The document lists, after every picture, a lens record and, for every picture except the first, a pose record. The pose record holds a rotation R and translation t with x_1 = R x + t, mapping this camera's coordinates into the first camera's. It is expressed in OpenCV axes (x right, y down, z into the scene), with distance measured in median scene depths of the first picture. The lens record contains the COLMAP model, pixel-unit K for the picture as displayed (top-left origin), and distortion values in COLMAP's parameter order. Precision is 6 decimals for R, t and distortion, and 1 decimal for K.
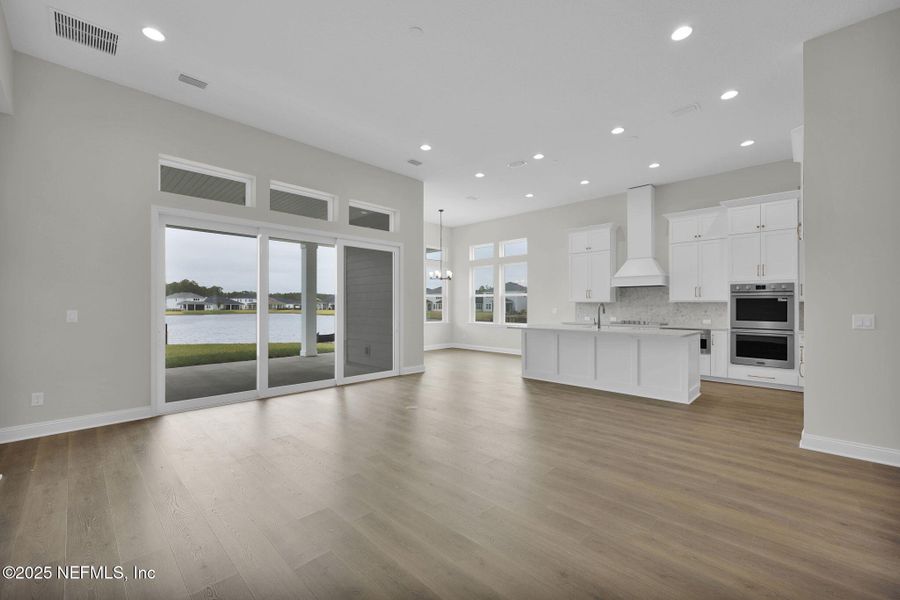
lens RADIAL K [[372.2, 0, 447.5], [0, 372.2, 304.7], [0, 0, 1]] dist [0.001944, 0.000262]
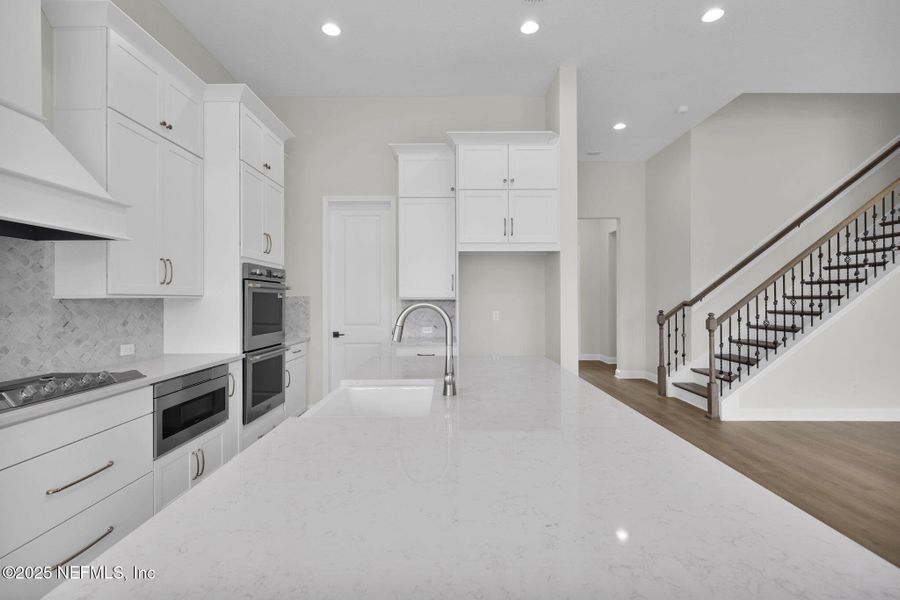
lens RADIAL K [[422.2, 0, 446.9], [0, 422.2, 298.6], [0, 0, 1]] dist [0.001672, -0.000070]
pose [[-0.691962, 0.002746, 0.721929, 0.152101], [0.002120, 0.999996, -0.001772, -0.005322], [-0.721931, 0.000304, -0.691965, 1.017536]]
